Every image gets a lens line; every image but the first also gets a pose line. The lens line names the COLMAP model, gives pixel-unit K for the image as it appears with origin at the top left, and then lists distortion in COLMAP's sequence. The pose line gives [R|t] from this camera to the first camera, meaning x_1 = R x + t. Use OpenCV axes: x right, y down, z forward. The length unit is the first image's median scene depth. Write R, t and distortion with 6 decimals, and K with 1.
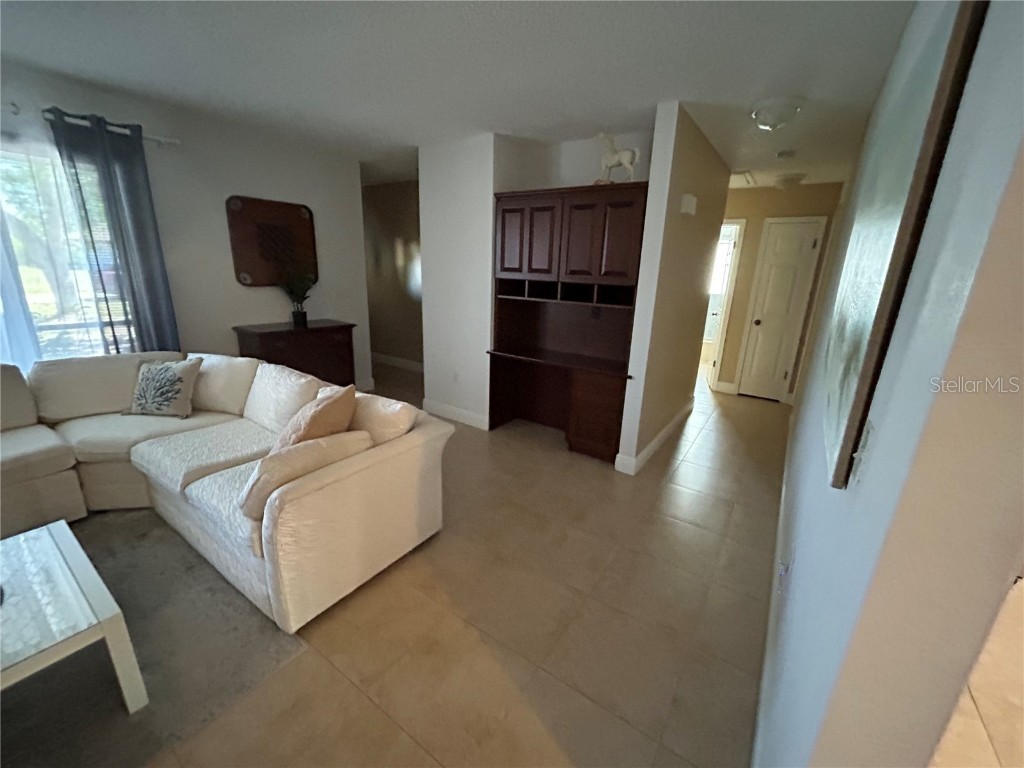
lens RADIAL K [[414.0, 0, 513.3], [0, 414.0, 380.3], [0, 0, 1]] dist [0.008263, 0.000009]
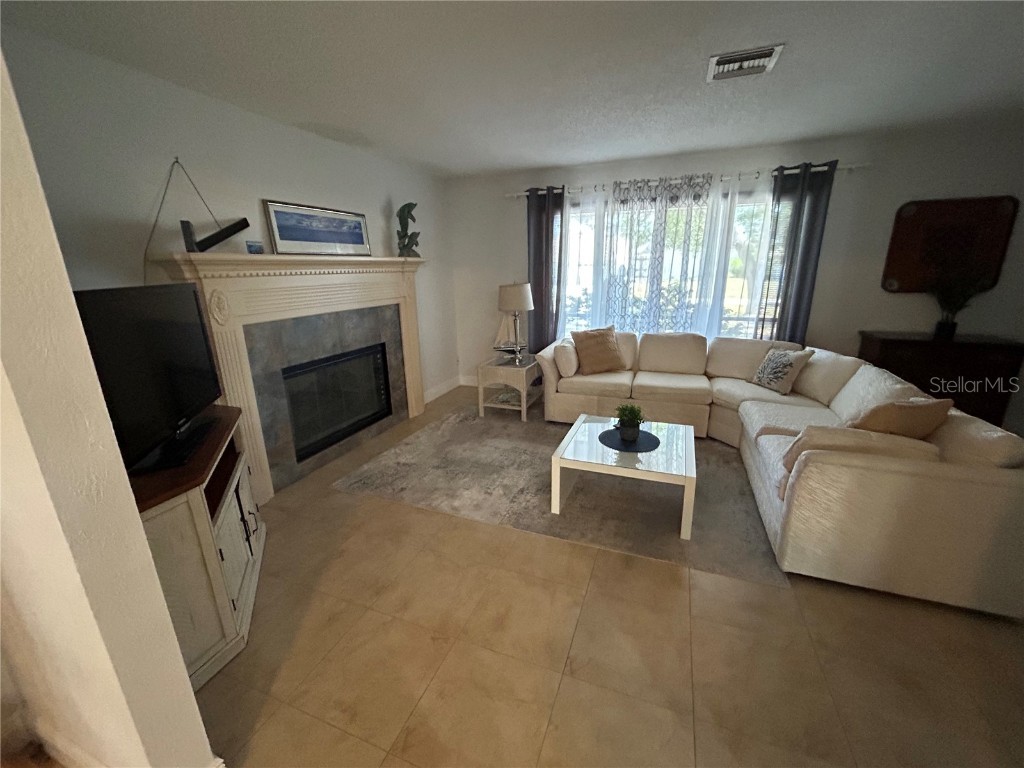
lens RADIAL K [[414.0, 0, 513.3], [0, 414.0, 380.3], [0, 0, 1]] dist [0.008263, 0.000009]
pose [[0.232613, 0.217323, -0.947978, 0.212172], [-0.238813, 0.957636, 0.160937, 0.046318], [0.942793, 0.188953, 0.274659, -0.123184]]
